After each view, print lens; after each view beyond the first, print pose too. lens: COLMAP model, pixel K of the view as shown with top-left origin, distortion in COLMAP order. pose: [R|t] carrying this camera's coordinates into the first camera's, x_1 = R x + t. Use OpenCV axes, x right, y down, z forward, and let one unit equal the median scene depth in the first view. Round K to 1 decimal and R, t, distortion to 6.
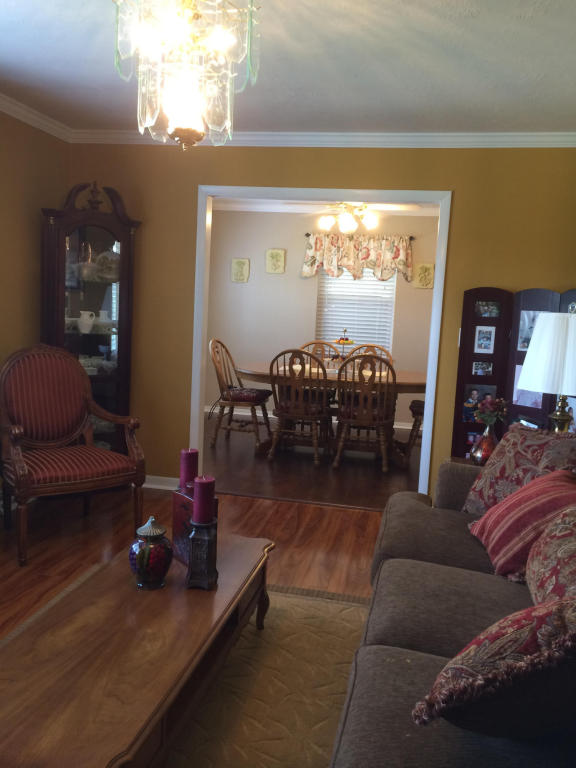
lens RADIAL K [[661.7, 0, 288.0], [0, 661.7, 384.0], [0, 0, 1]] dist [0.074030, -0.100604]
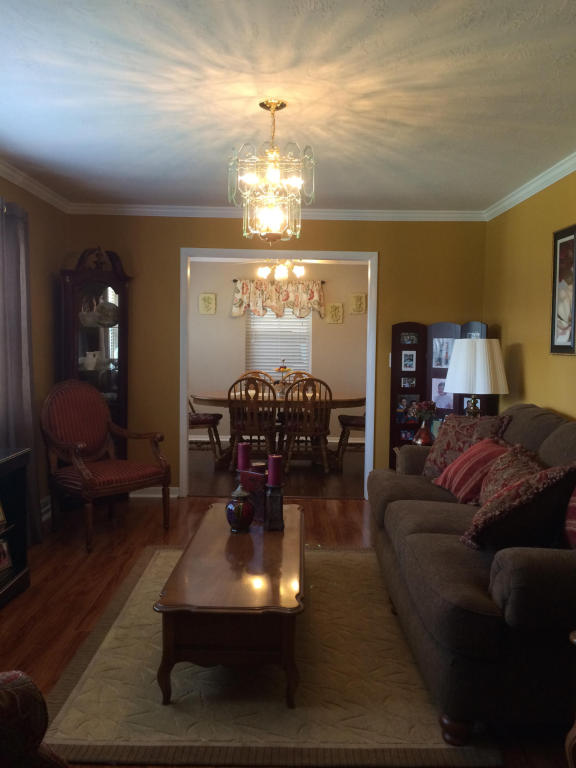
lens RADIAL K [[661.7, 0, 288.0], [0, 661.7, 384.0], [0, 0, 1]] dist [0.074030, -0.100604]
pose [[0.979446, -0.049555, 0.195523, -0.196995], [0.059899, 0.997081, -0.047345, 0.027569], [-0.192606, 0.058084, 0.979556, -0.248384]]
